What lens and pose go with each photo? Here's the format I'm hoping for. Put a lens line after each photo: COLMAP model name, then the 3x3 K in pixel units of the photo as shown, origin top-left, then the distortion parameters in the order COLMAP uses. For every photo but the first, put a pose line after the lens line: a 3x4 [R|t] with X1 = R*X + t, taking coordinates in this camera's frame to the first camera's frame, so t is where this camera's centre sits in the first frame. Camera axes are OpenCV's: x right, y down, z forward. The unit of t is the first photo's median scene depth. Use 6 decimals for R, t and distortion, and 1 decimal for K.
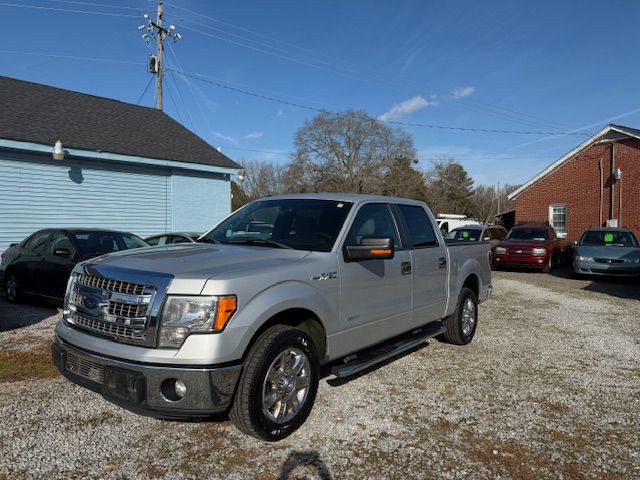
lens RADIAL K [[444.9, 0, 316.2], [0, 444.9, 237.8], [0, 0, 1]] dist [0.041263, -0.048701]
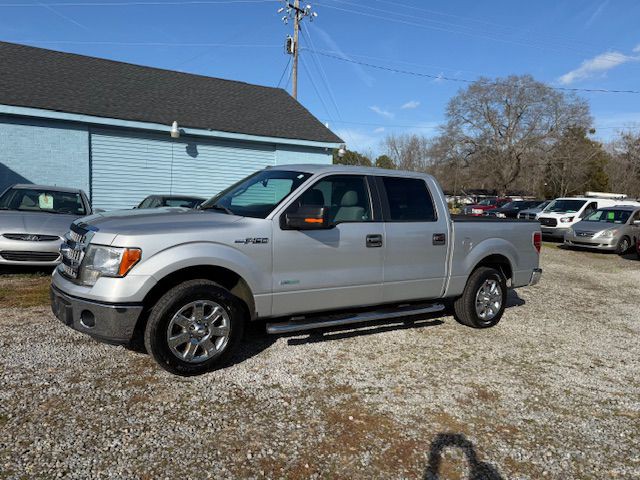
lens RADIAL K [[444.9, 0, 319.5], [0, 444.9, 235.3], [0, 0, 1]] dist [0.041263, -0.048701]
pose [[0.942700, 0.053715, -0.329288, 0.184861], [-0.037020, 0.997701, 0.056765, 0.002057], [0.331580, -0.041322, 0.942522, 0.008248]]
